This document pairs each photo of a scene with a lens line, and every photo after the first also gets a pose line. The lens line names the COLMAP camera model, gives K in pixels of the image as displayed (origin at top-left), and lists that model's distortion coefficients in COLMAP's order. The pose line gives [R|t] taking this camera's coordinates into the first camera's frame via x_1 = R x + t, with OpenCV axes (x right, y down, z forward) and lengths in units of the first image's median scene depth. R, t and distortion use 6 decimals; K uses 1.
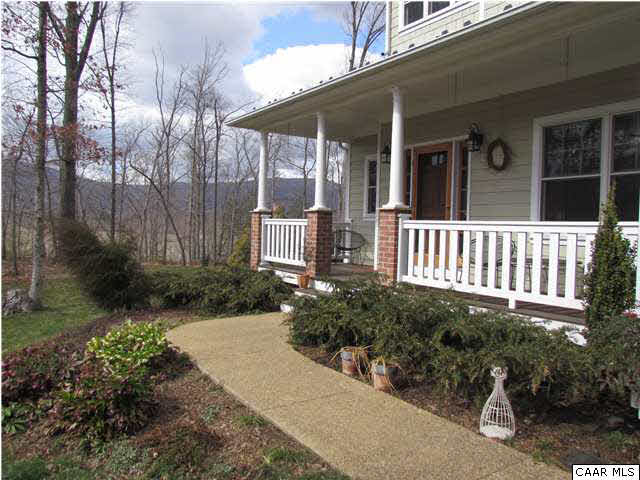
lens RADIAL K [[505.2, 0, 320.8], [0, 505.2, 237.4], [0, 0, 1]] dist [-0.006269, 0.001768]
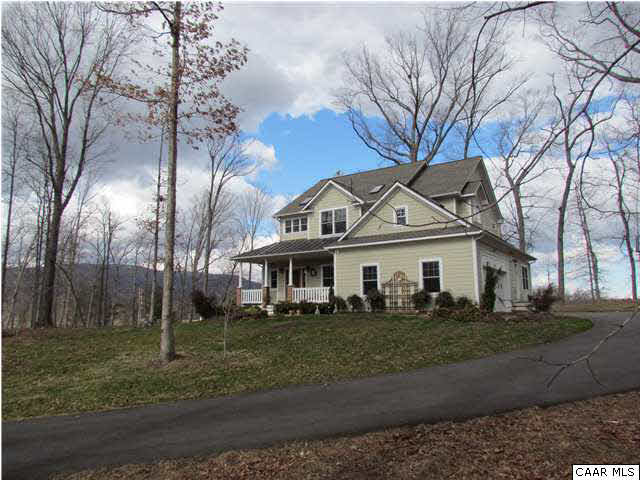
lens RADIAL K [[462.9, 0, 320.4], [0, 462.9, 240.4], [0, 0, 1]] dist [-0.014865, -0.002673]
pose [[0.924914, 0.026109, 0.379279, -0.892202], [0.037734, 0.986408, -0.159923, 0.159326], [-0.378299, 0.162227, 0.911357, -2.165461]]
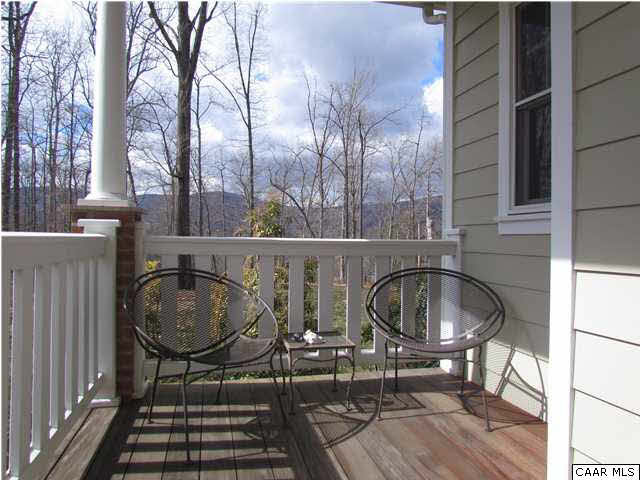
lens RADIAL K [[462.9, 0, 320.3], [0, 462.9, 237.3], [0, 0, 1]] dist [-0.014865, -0.002673]
pose [[0.942180, -0.017748, -0.334638, 0.065705], [0.007588, 0.999470, -0.031647, -0.021040], [0.335022, 0.027278, 0.941815, 0.632765]]
